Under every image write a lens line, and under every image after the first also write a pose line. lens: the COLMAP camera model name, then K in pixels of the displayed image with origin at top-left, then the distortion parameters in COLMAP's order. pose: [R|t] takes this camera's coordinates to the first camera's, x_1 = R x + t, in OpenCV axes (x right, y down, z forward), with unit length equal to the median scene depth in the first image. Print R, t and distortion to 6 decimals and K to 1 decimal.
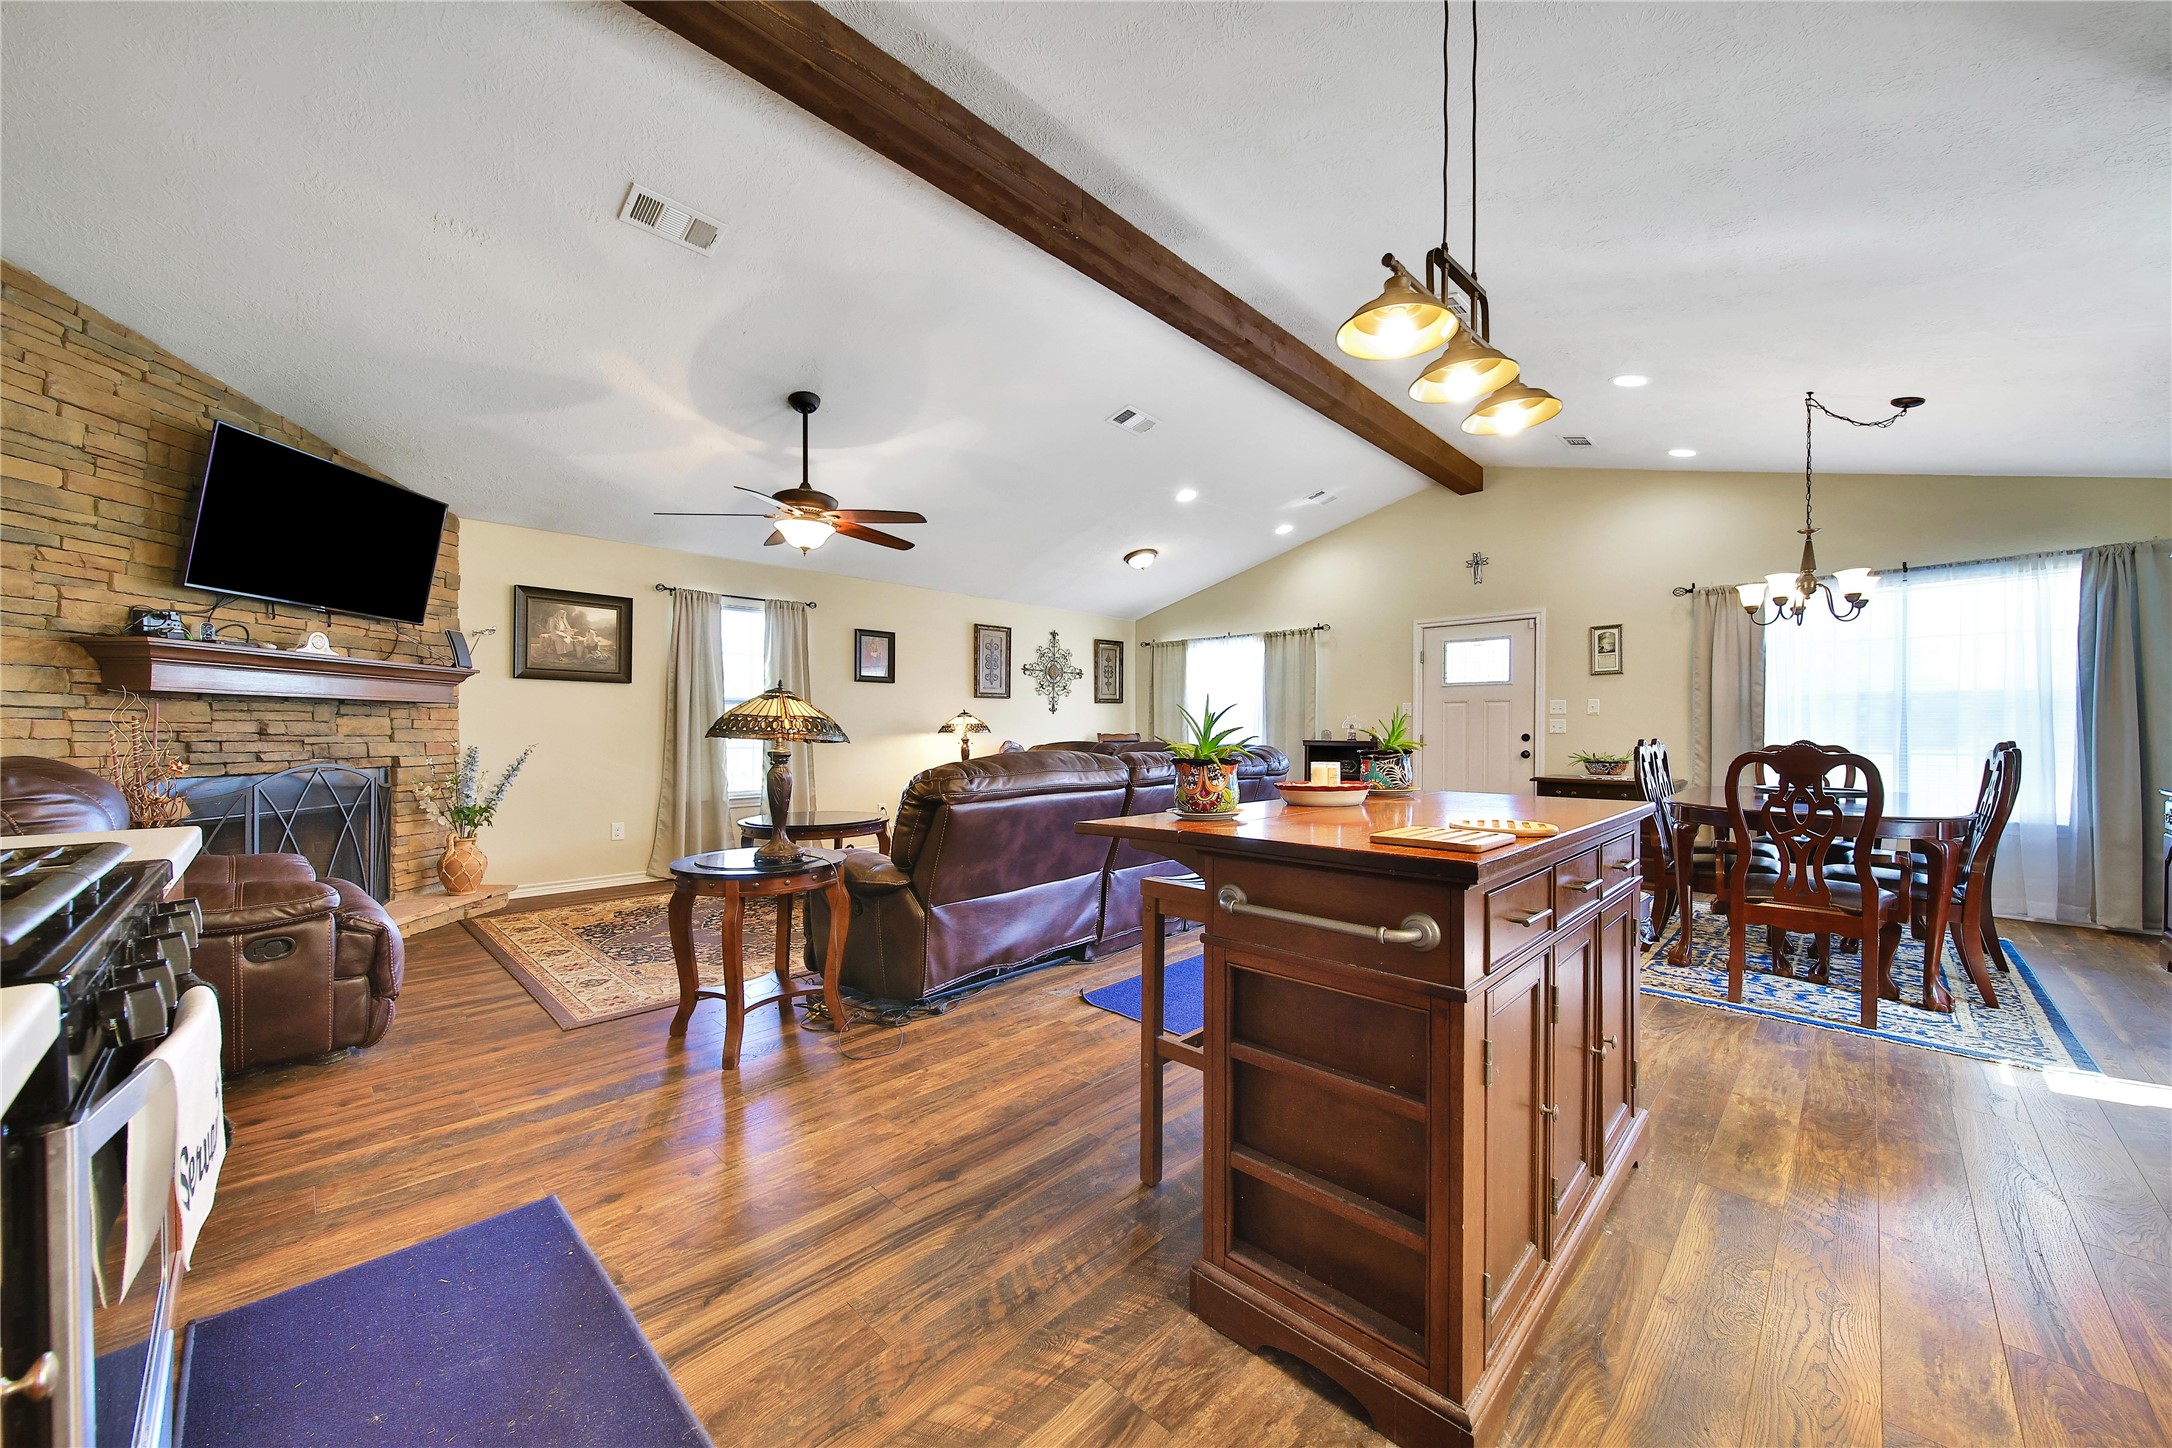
lens RADIAL K [[793.4, 0, 1092.7], [0, 793.4, 727.8], [0, 0, 1]] dist [0.000506, 0.000020]
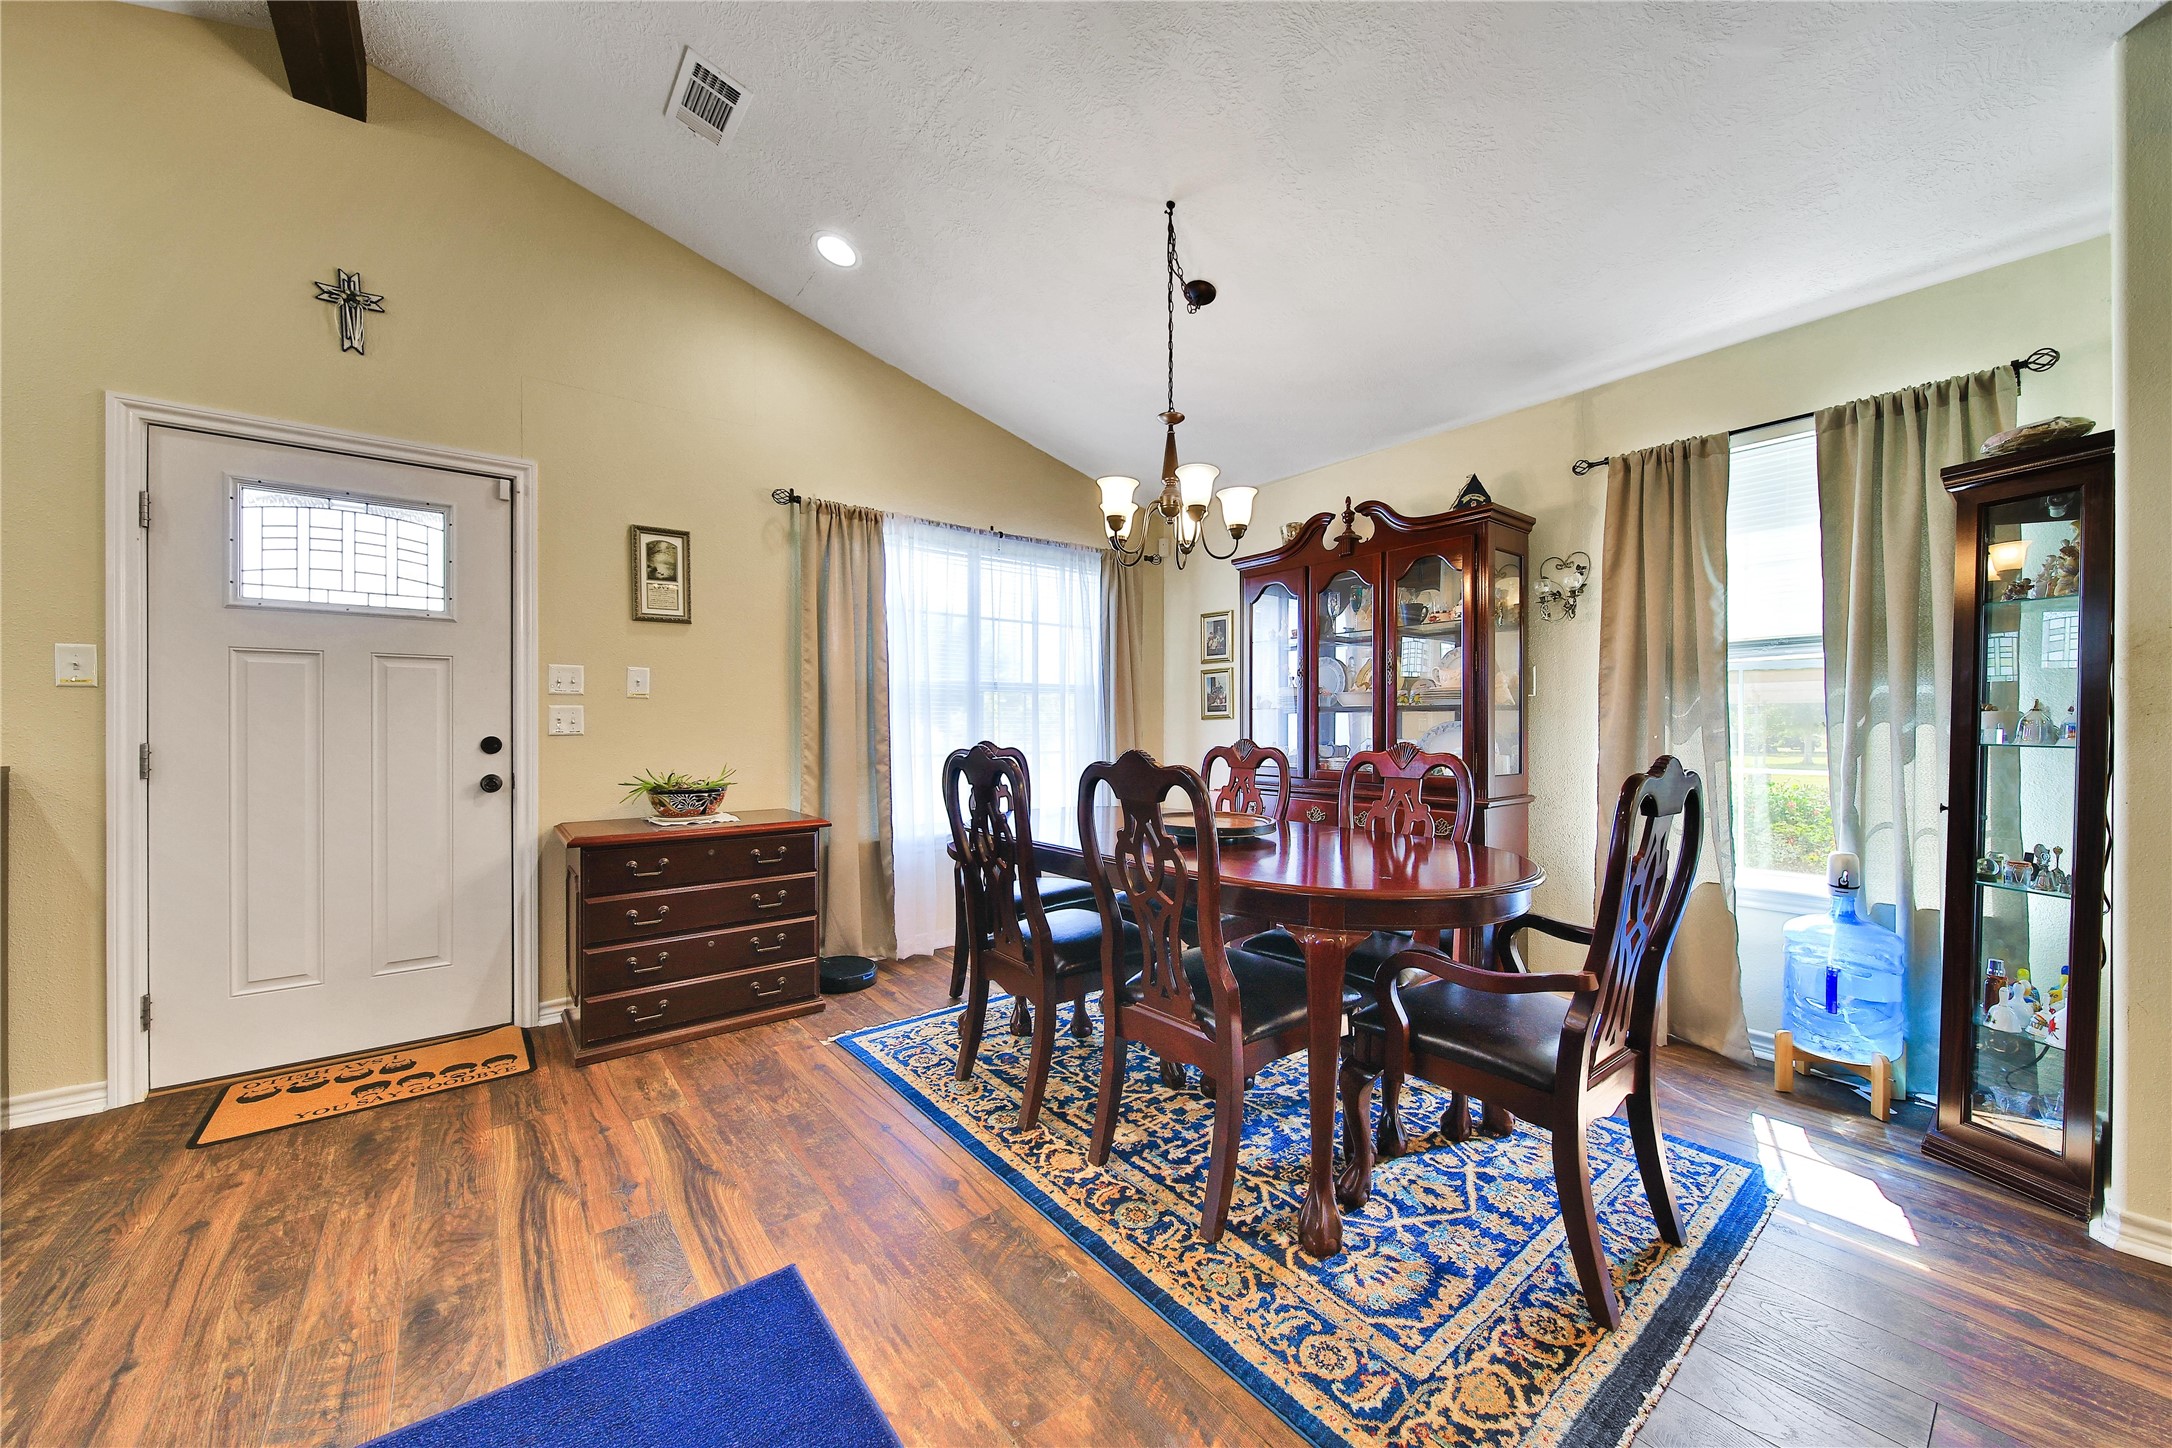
lens RADIAL K [[793.5, 0, 1057.4], [0, 793.5, 730.0], [0, 0, 1]] dist [-0.000075, -0.000002]
pose [[0.150748, -0.007314, 0.988545, 0.177257], [0.000808, 0.999973, 0.007275, 0.000823], [-0.988572, -0.000298, 0.150750, 0.703676]]
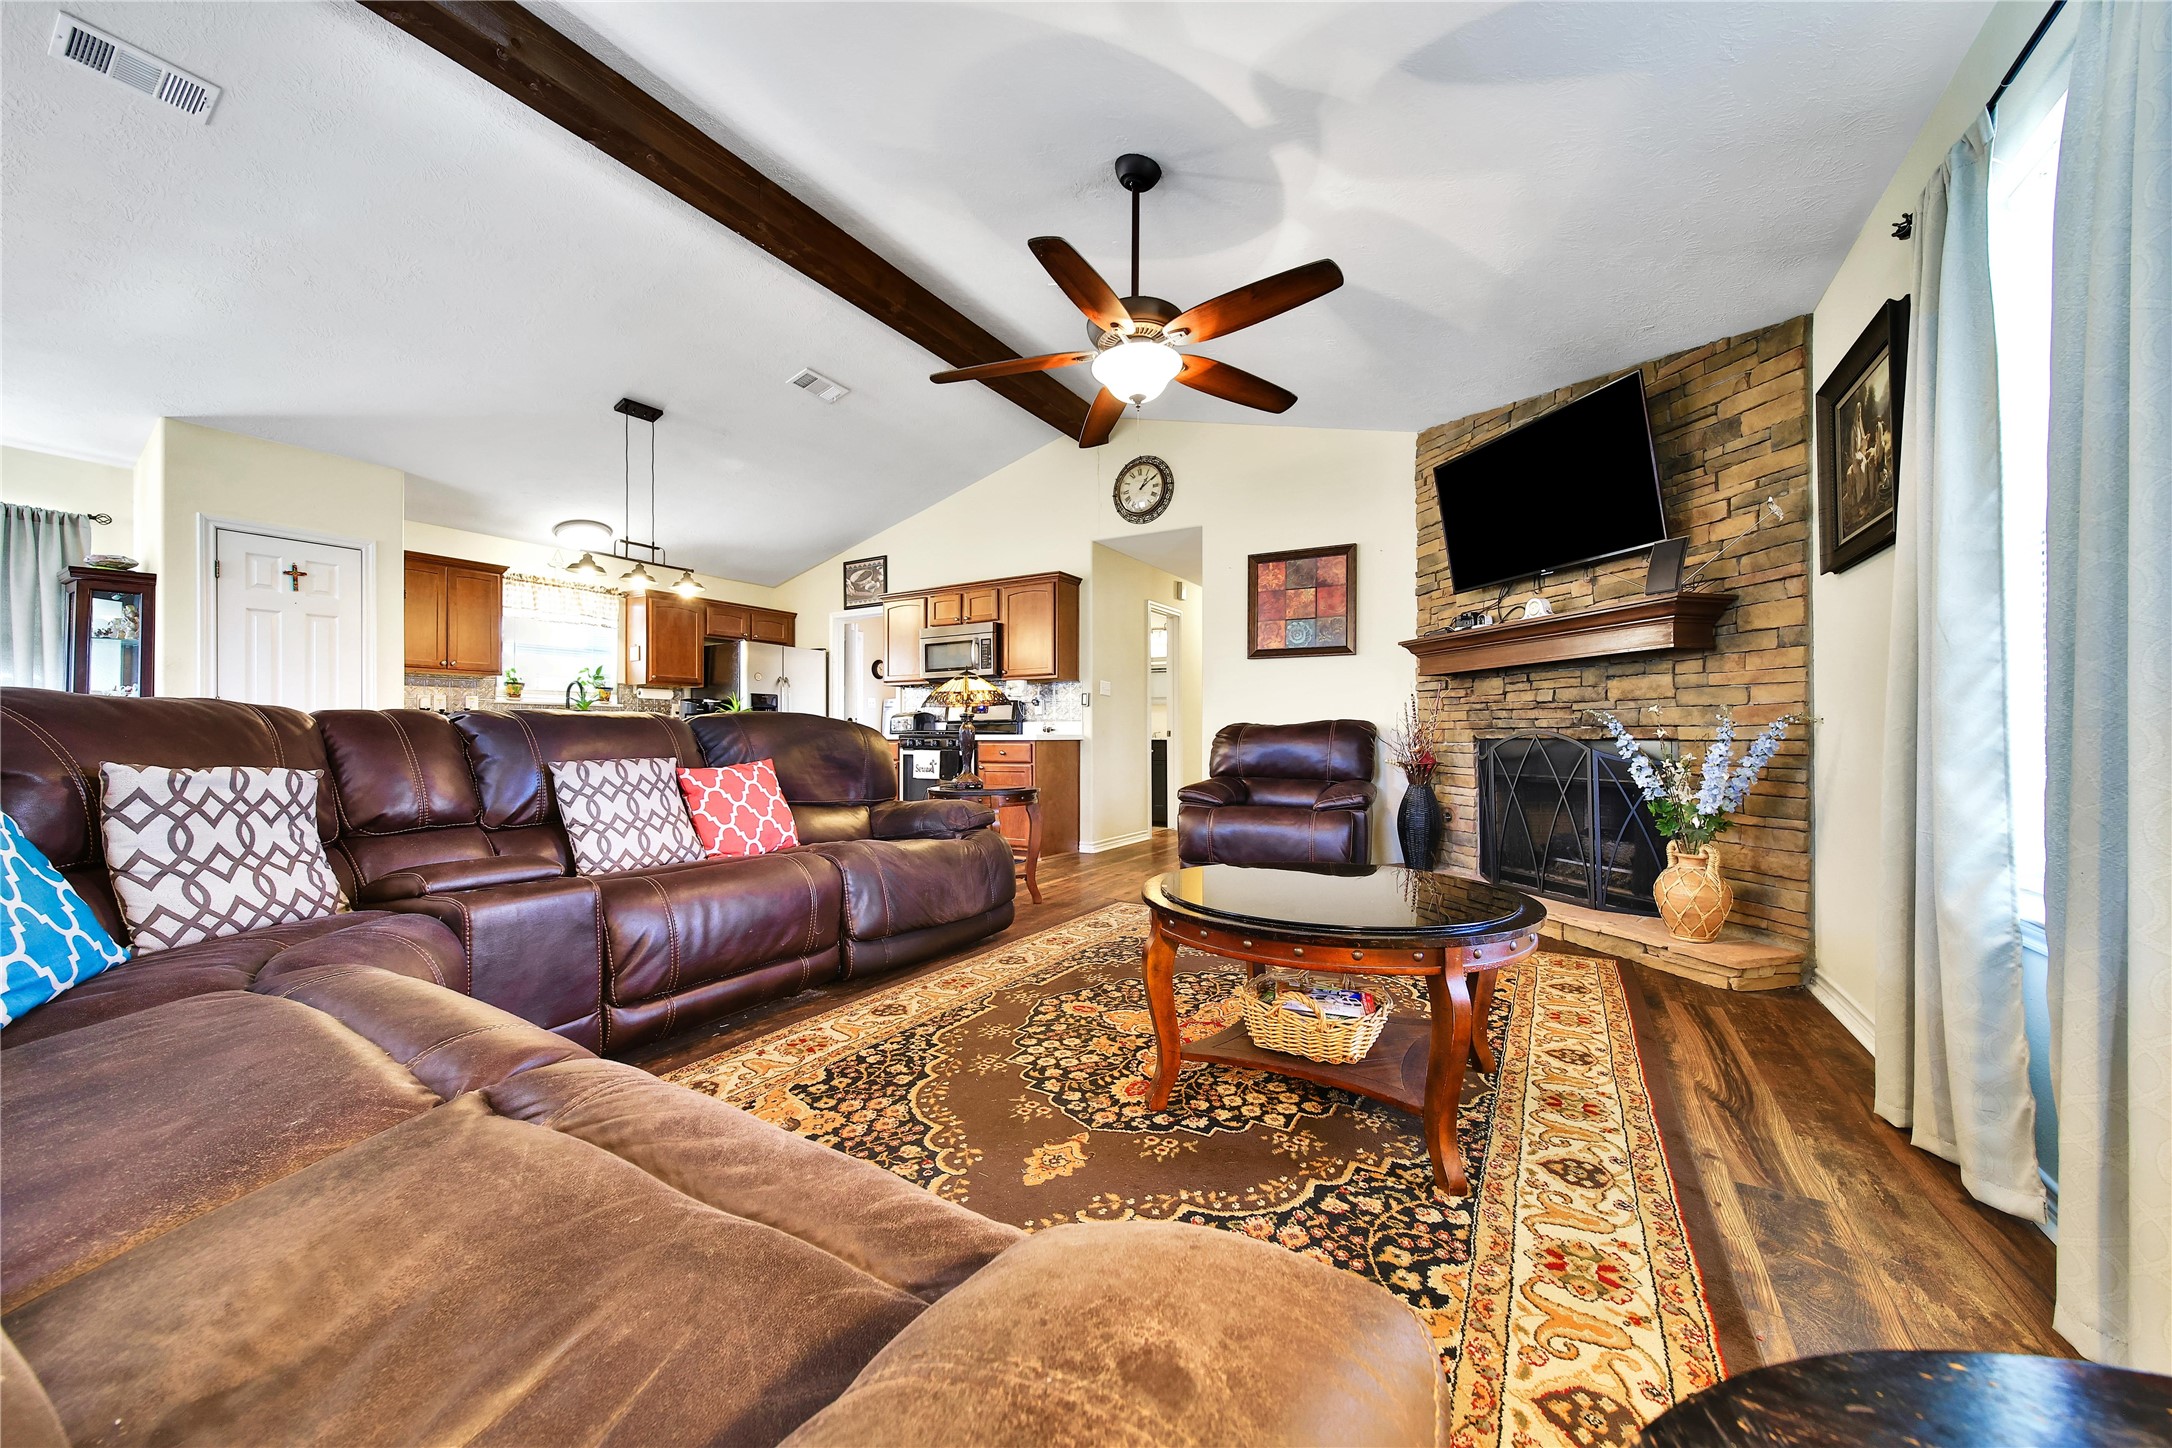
lens RADIAL K [[793.5, 0, 1057.4], [0, 793.5, 730.0], [0, 0, 1]] dist [-0.000075, -0.000002]
pose [[-0.982218, -0.005034, -0.187678, -0.131111], [-0.002792, 0.999922, -0.012209, 0.037731], [0.187725, -0.011468, -0.982155, 1.202356]]
